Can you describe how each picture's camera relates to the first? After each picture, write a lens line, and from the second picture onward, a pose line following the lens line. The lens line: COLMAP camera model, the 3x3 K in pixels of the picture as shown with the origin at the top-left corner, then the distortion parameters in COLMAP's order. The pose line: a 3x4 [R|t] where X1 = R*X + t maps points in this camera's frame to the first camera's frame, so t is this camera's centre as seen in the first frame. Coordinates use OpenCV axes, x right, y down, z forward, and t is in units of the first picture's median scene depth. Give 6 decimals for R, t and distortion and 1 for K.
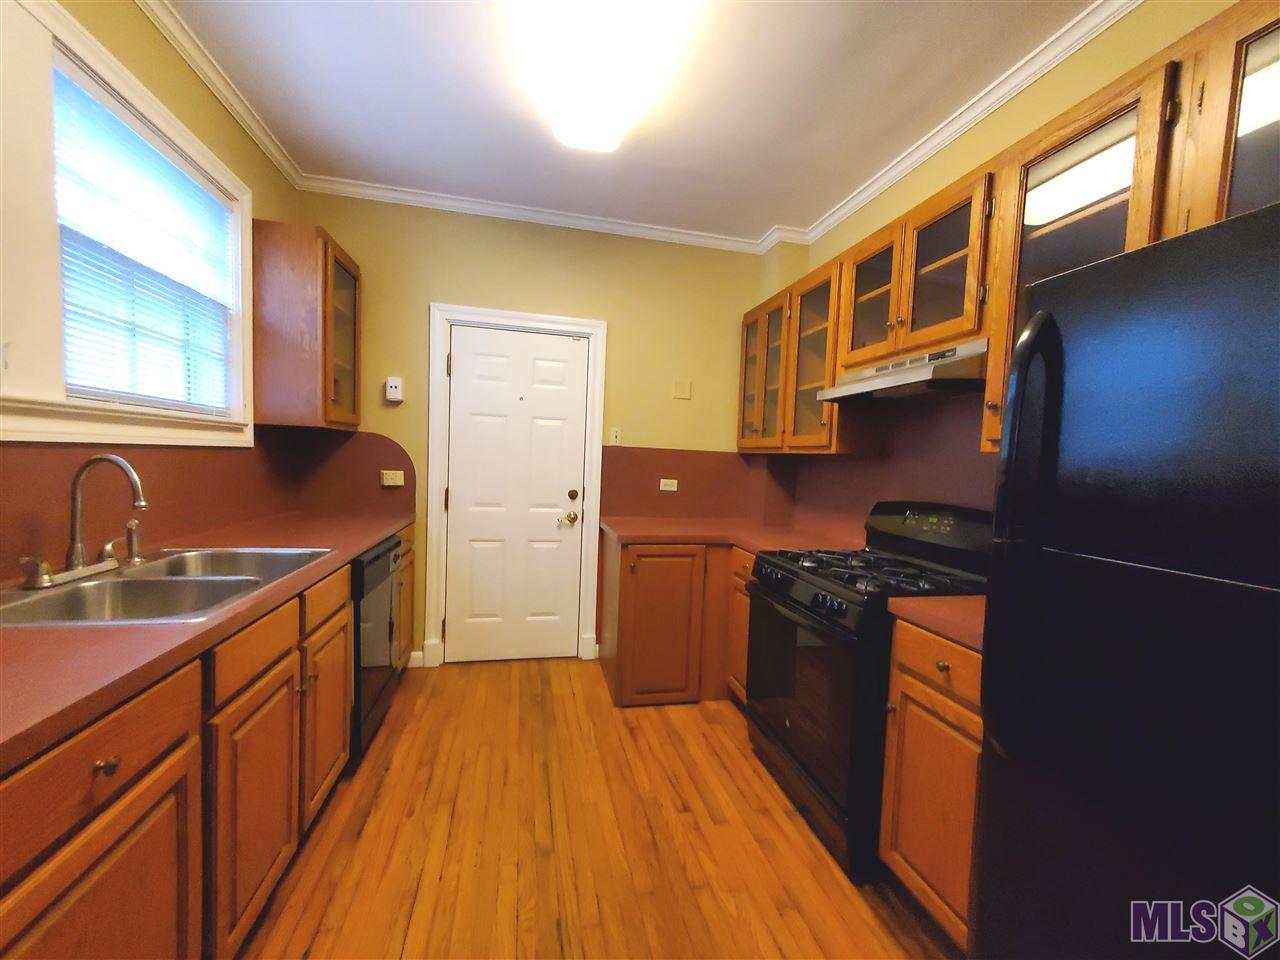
lens RADIAL K [[502.2, 0, 637.0], [0, 502.2, 482.8], [0, 0, 1]] dist [0.001189, 0.000400]
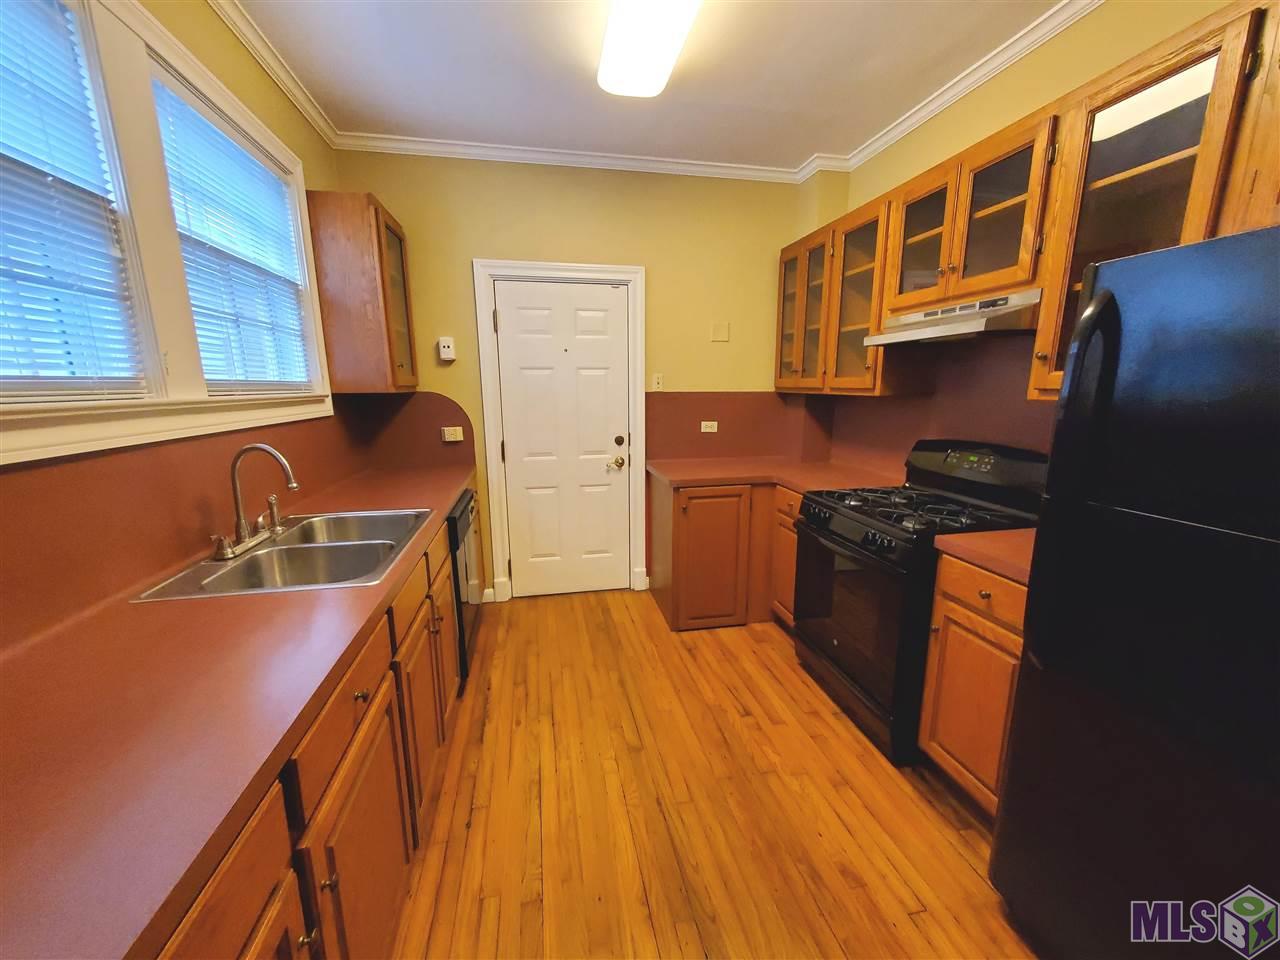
lens RADIAL K [[502.2, 0, 637.0], [0, 502.2, 482.8], [0, 0, 1]] dist [0.001189, 0.000400]
pose [[0.998646, -0.041234, -0.031708, -0.087273], [0.045374, 0.988620, 0.143432, -0.055328], [0.025433, -0.144676, 0.989152, -0.077981]]
